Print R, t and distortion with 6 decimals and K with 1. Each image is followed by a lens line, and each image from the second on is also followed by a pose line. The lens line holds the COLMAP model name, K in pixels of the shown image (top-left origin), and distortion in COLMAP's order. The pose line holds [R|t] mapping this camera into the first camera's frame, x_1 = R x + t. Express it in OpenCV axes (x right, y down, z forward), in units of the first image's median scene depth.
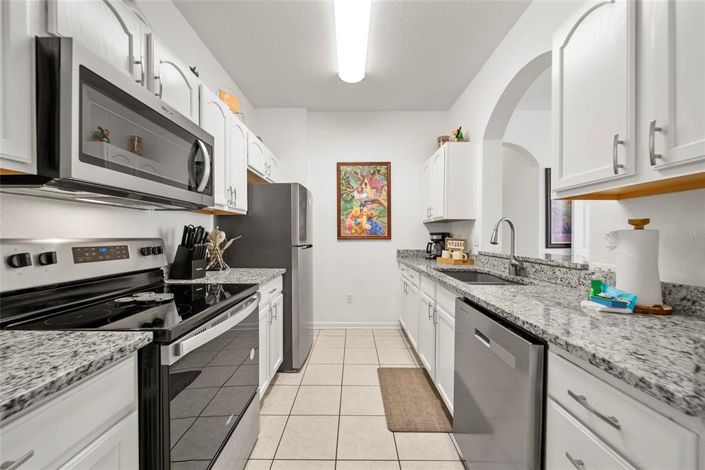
lens RADIAL K [[251.5, 0, 350.8], [0, 251.5, 237.5], [0, 0, 1]] dist [-0.000276, -0.000064]
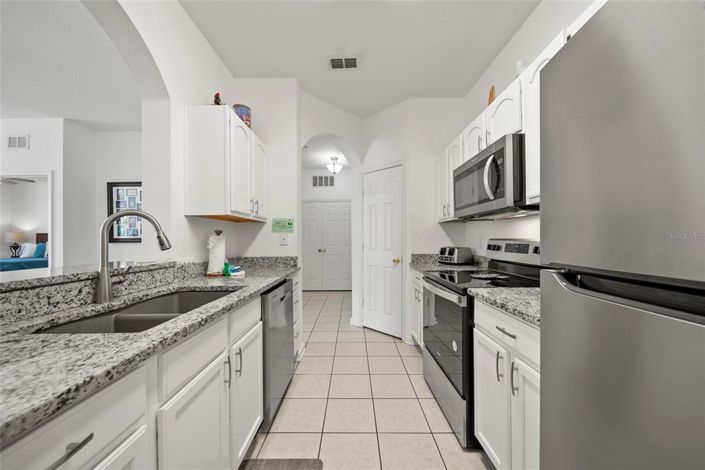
lens RADIAL K [[251.5, 0, 350.8], [0, 251.5, 237.5], [0, 0, 1]] dist [-0.000276, -0.000064]
pose [[-0.999967, 0.008079, -0.000600, 0.045587], [0.008080, 0.999967, -0.001086, -0.005019], [0.000591, -0.001091, -0.999999, 1.967505]]
